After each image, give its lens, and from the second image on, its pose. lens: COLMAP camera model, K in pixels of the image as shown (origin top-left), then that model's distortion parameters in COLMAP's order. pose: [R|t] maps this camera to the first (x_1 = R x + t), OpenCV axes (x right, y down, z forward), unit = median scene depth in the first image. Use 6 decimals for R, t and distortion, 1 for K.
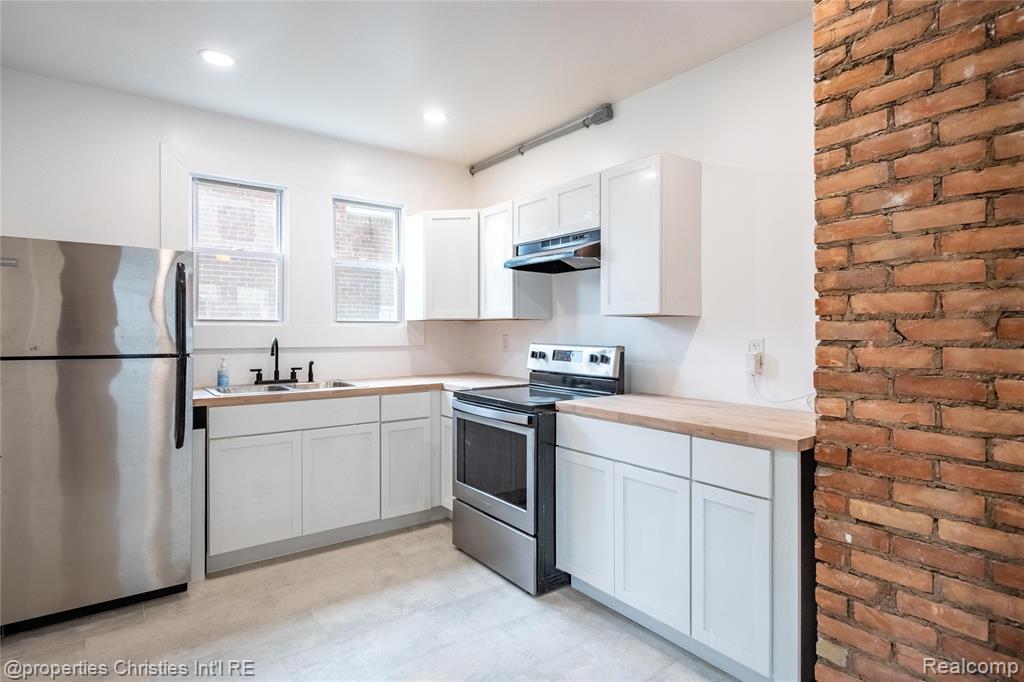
lens RADIAL K [[535.7, 0, 537.8], [0, 535.7, 330.3], [0, 0, 1]] dist [0.000292, -0.006773]
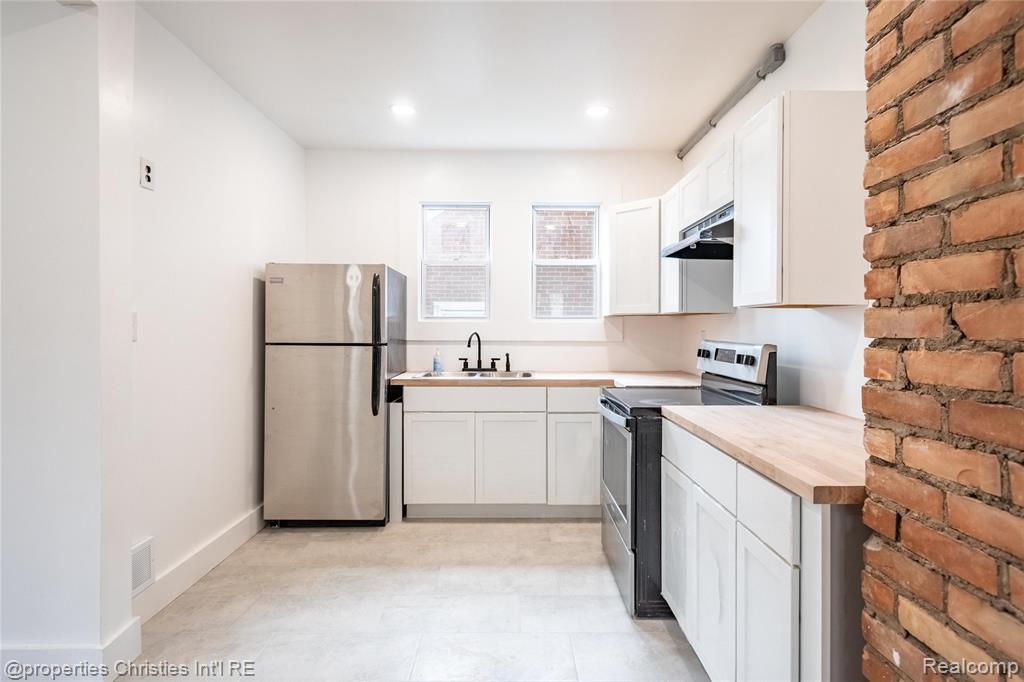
lens RADIAL K [[535.7, 0, 517.3], [0, 535.7, 328.0], [0, 0, 1]] dist [0.000292, -0.006773]
pose [[0.801004, 0.001489, -0.598657, 0.380402], [-0.000406, 0.999998, 0.001943, 0.003573], [0.598659, -0.001314, 0.801003, 0.154656]]
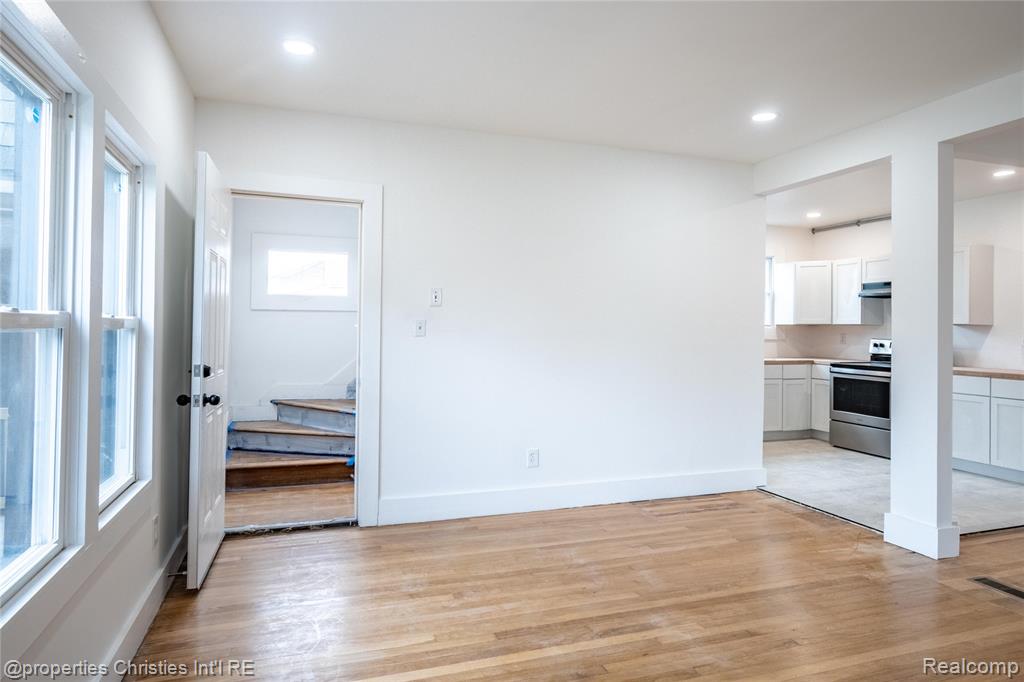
lens RADIAL K [[599.1, 0, 510.2], [0, 599.1, 334.0], [0, 0, 1]] dist [0.005146, -0.003556]
pose [[0.945000, 0.011870, -0.326856, -0.648409], [-0.008538, 0.999896, 0.011627, -0.005180], [0.326960, -0.008197, 0.945003, -1.663325]]
